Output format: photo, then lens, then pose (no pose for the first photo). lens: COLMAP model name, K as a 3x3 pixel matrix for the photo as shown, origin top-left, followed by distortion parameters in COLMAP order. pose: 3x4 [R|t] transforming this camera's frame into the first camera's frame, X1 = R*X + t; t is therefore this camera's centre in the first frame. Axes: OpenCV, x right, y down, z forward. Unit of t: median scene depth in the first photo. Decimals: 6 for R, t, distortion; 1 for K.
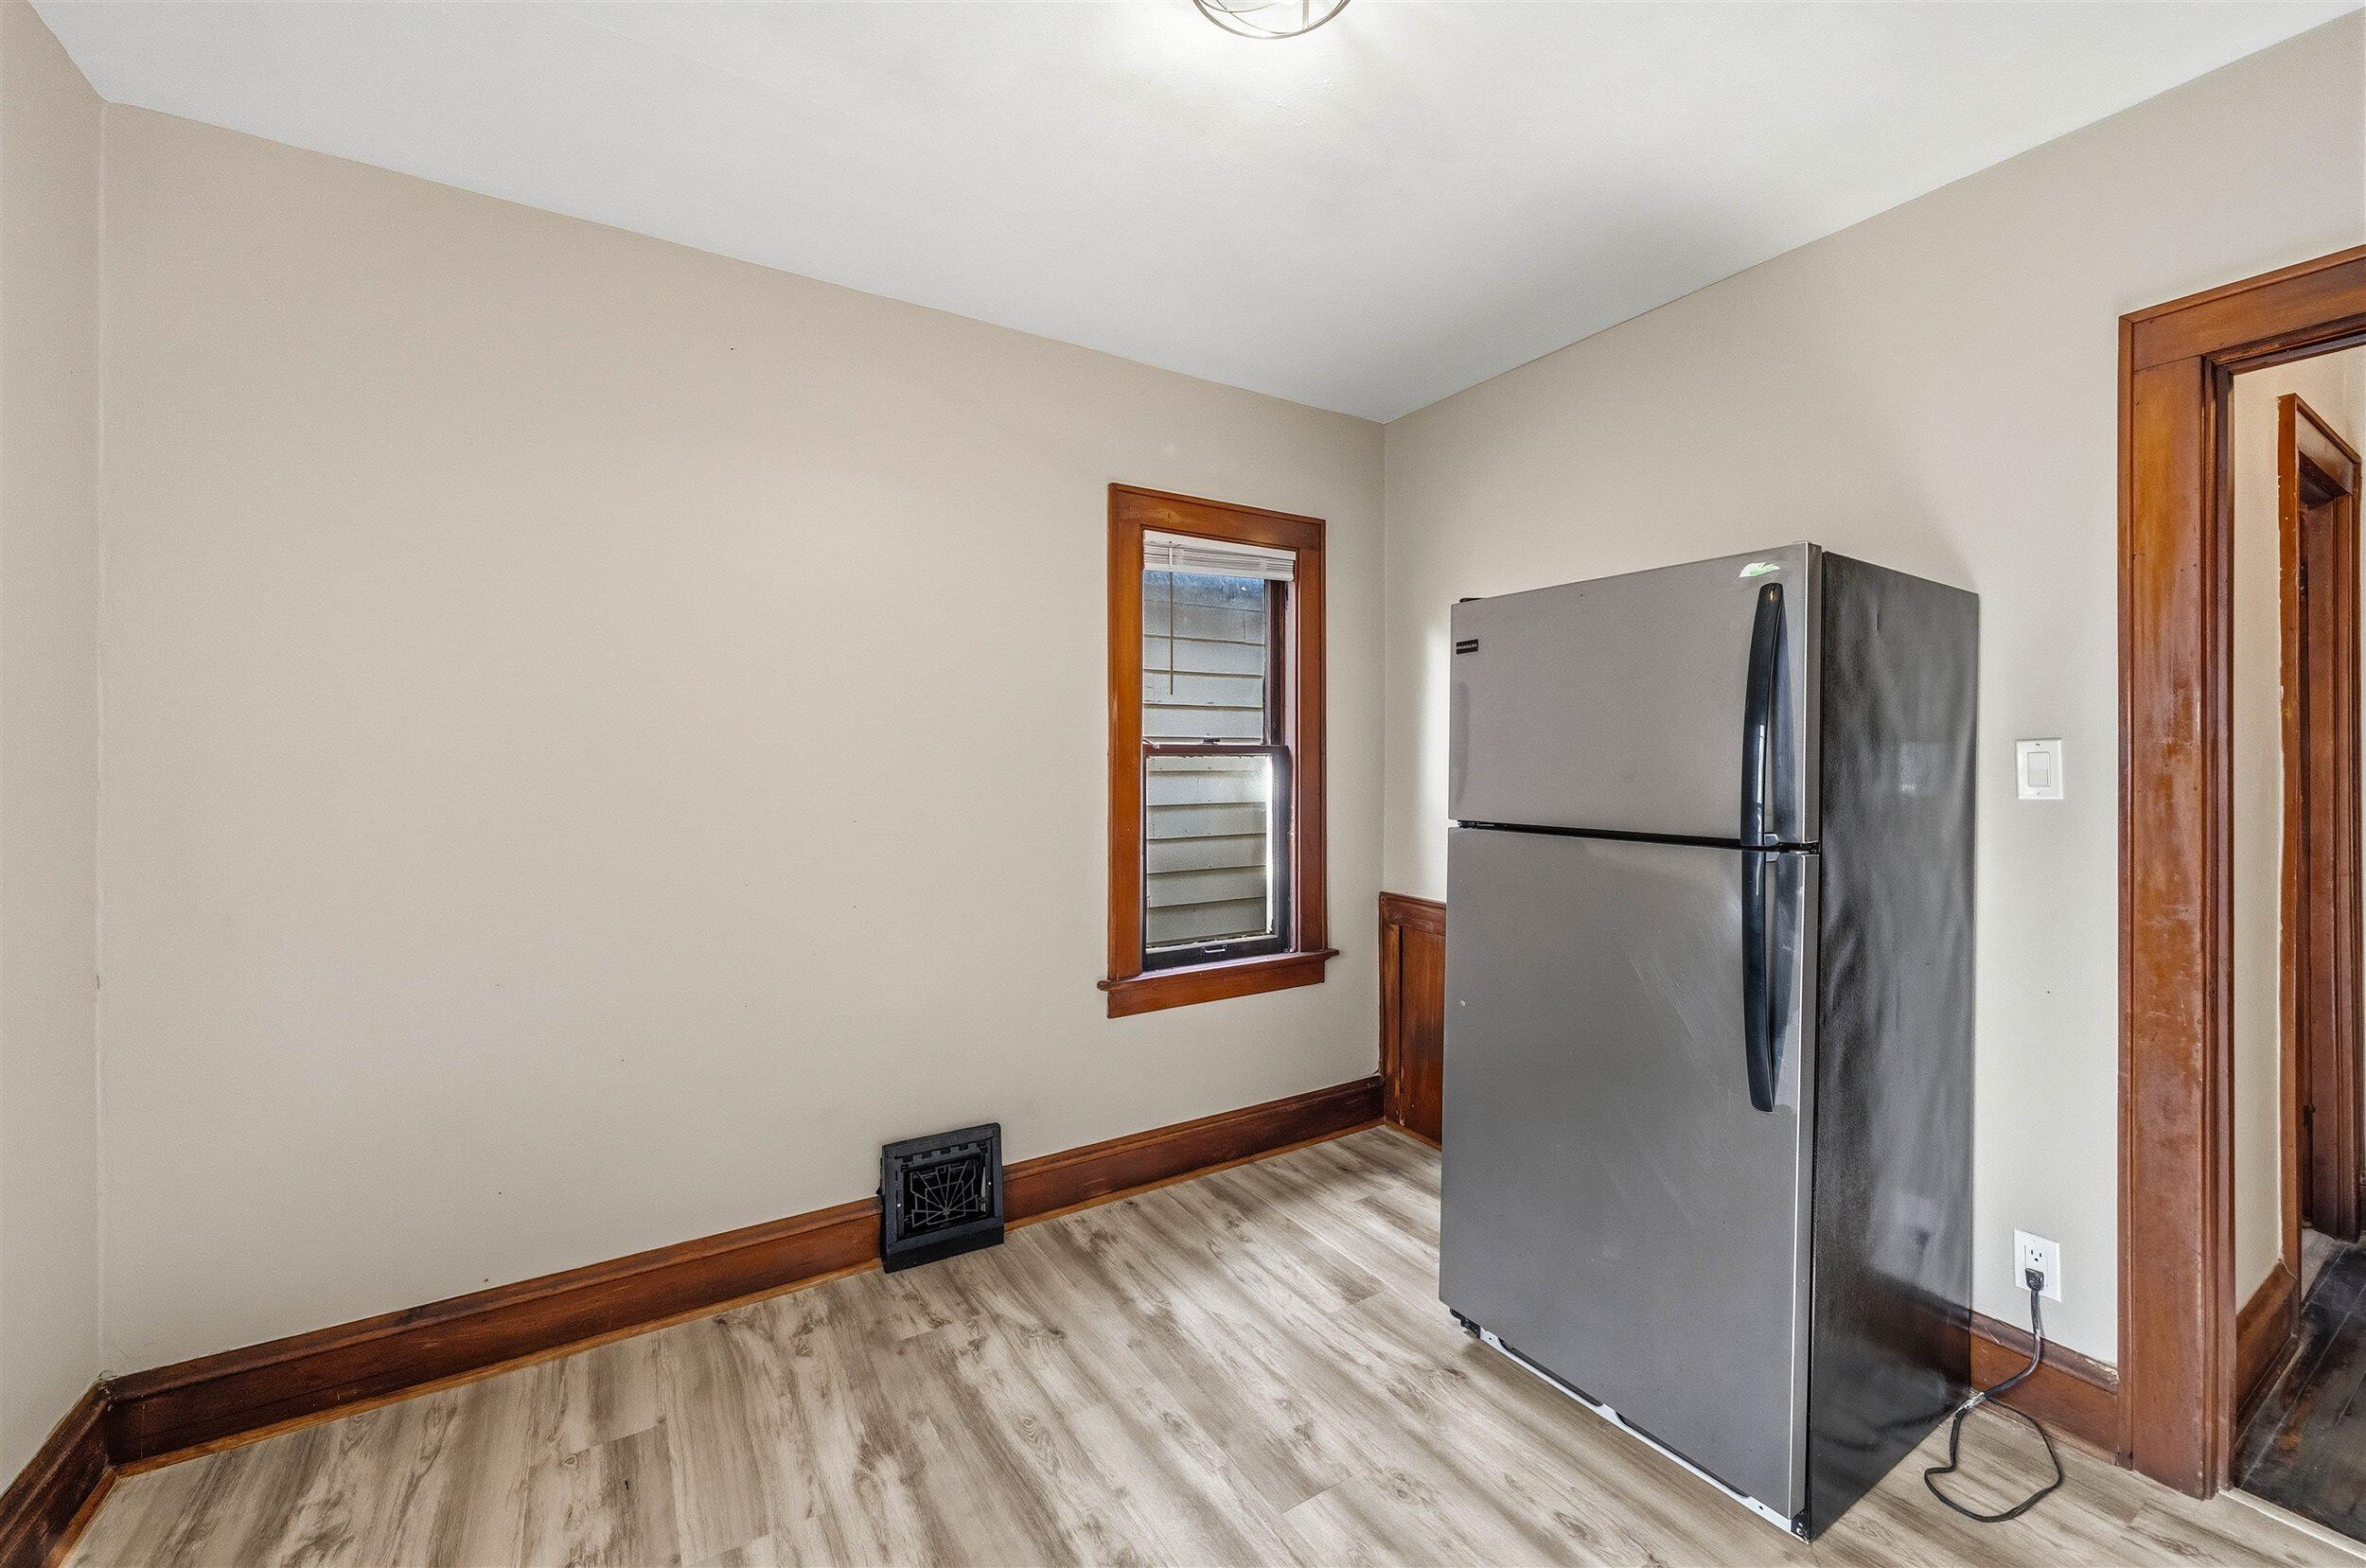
lens RADIAL K [[945.2, 0, 1174.7], [0, 945.2, 777.6], [0, 0, 1]] dist [-0.004032, 0.000184]
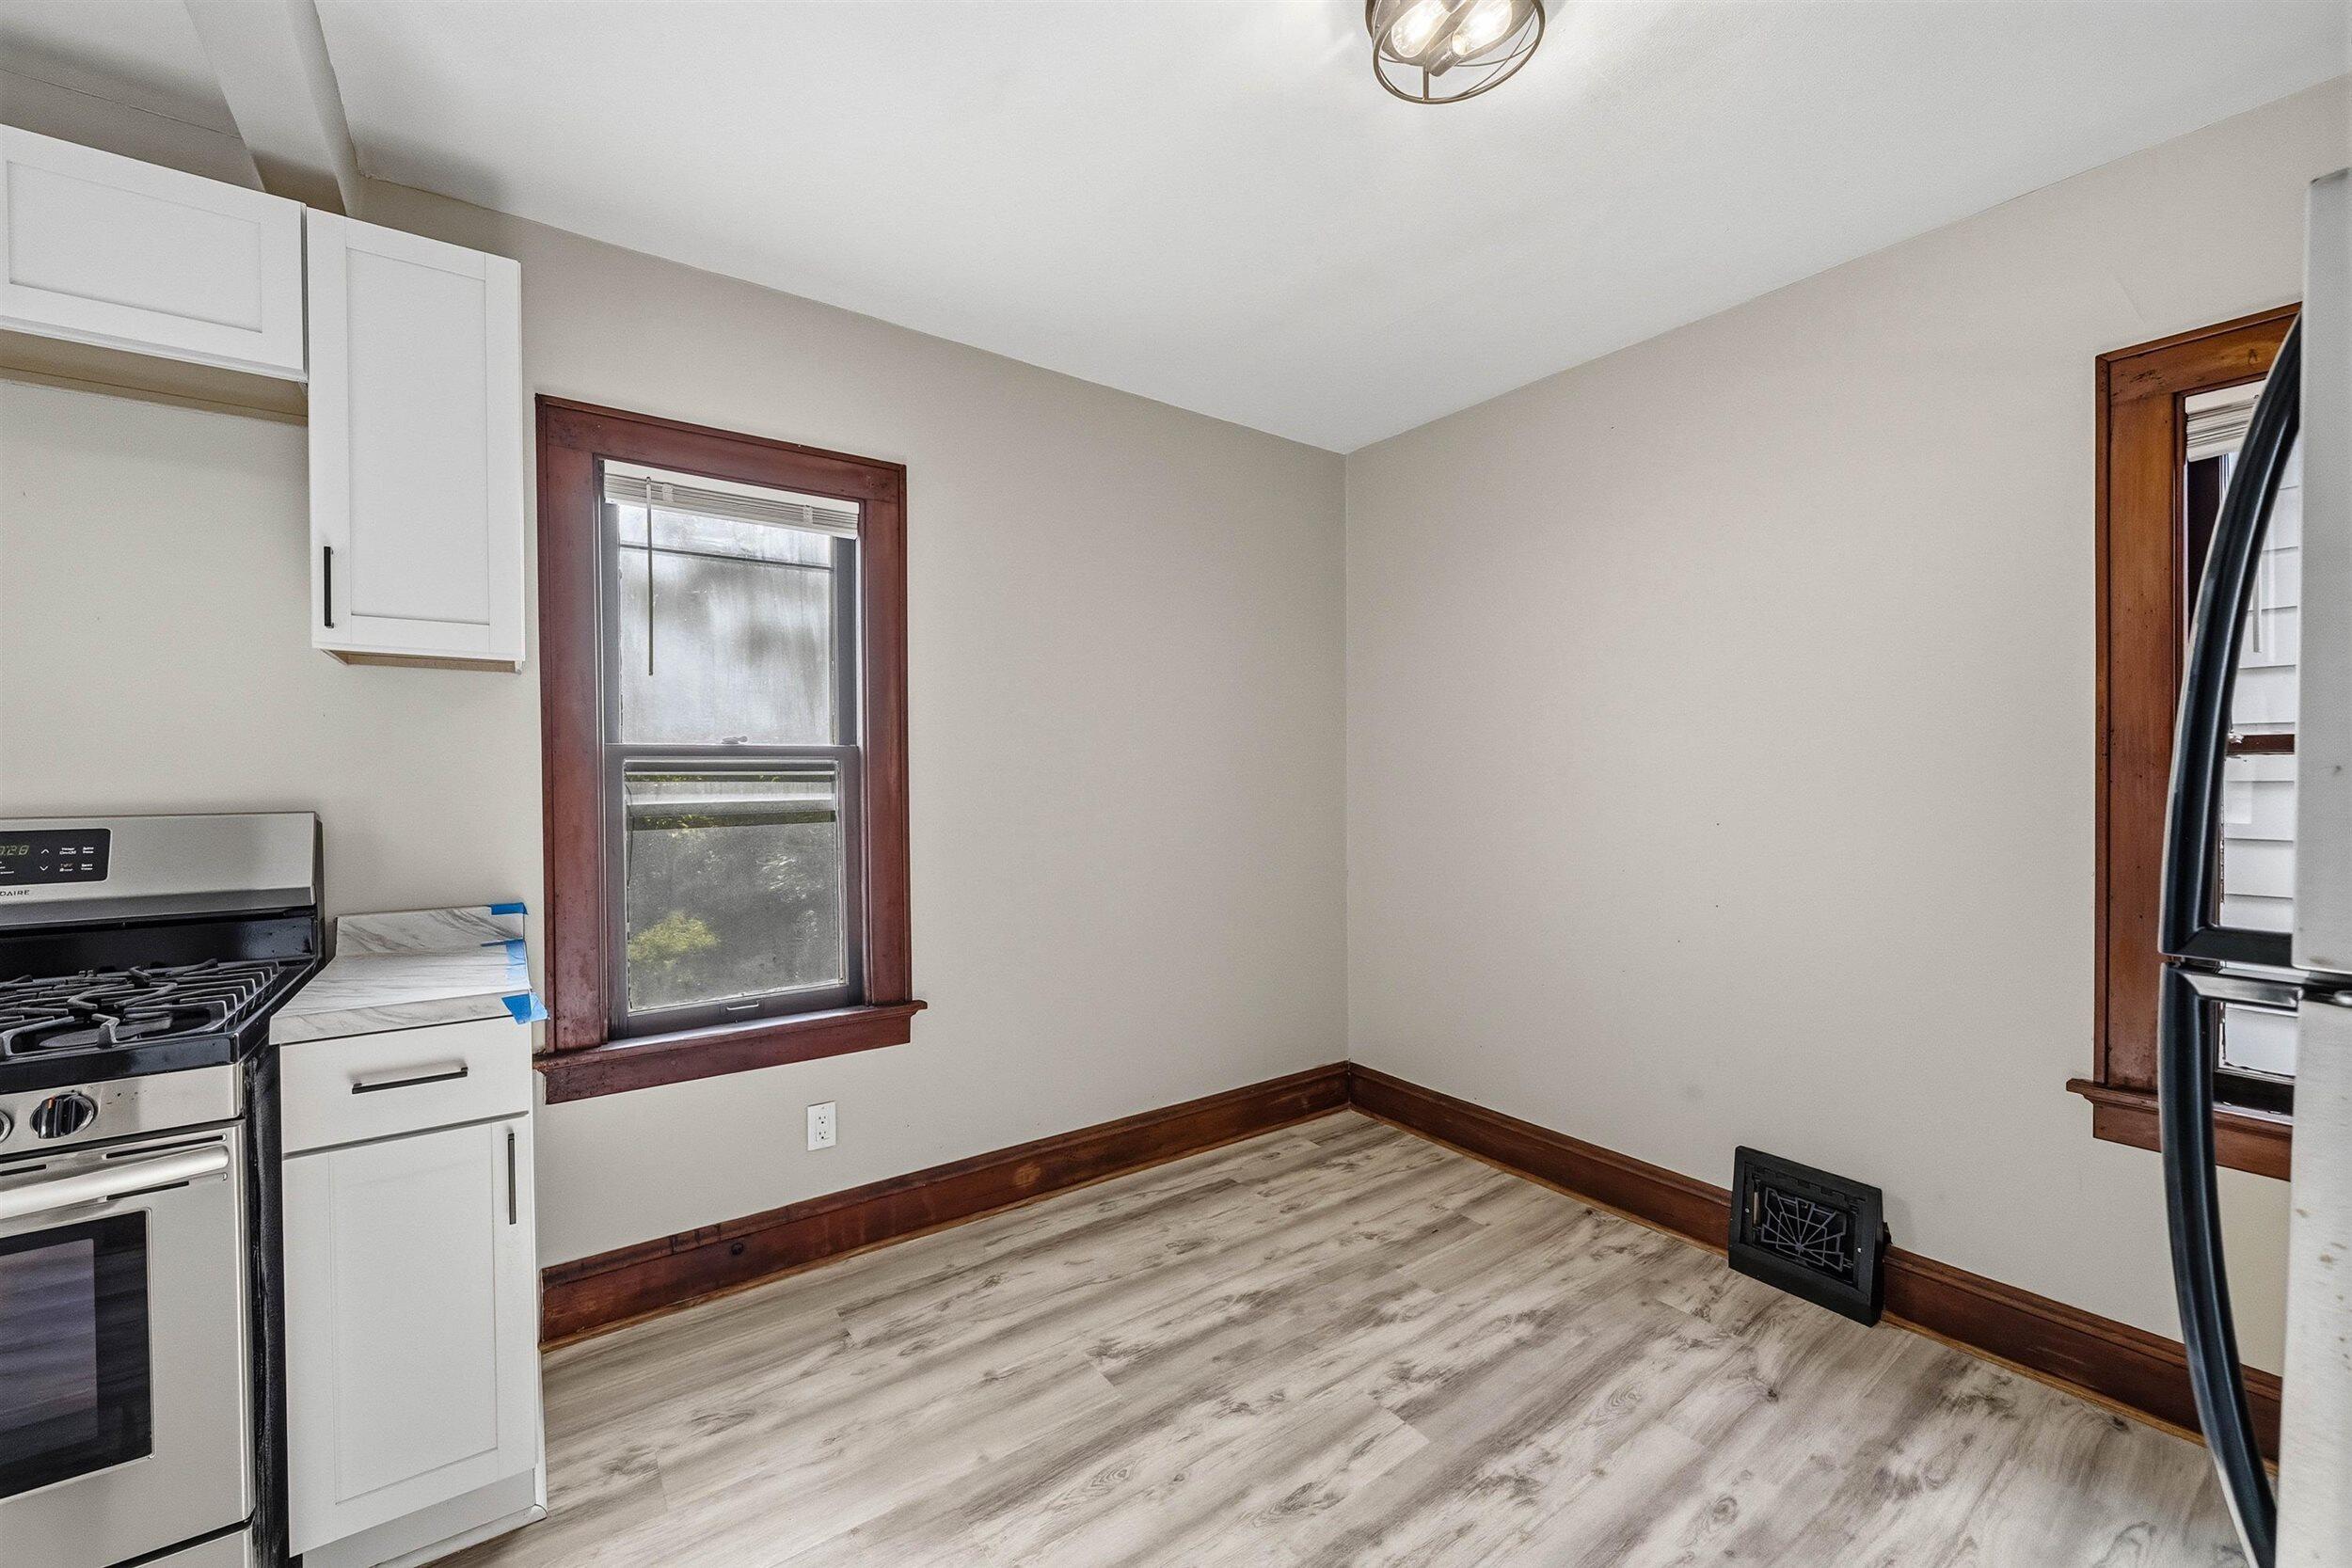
lens RADIAL K [[922.4, 0, 1169.3], [0, 922.4, 775.0], [0, 0, 1]] dist [-0.007306, 0.001535]
pose [[0.061268, 0.003357, -0.998116, 0.755430], [-0.009933, 0.999947, 0.002754, -0.010338], [0.998072, 0.009746, 0.061298, 0.371496]]
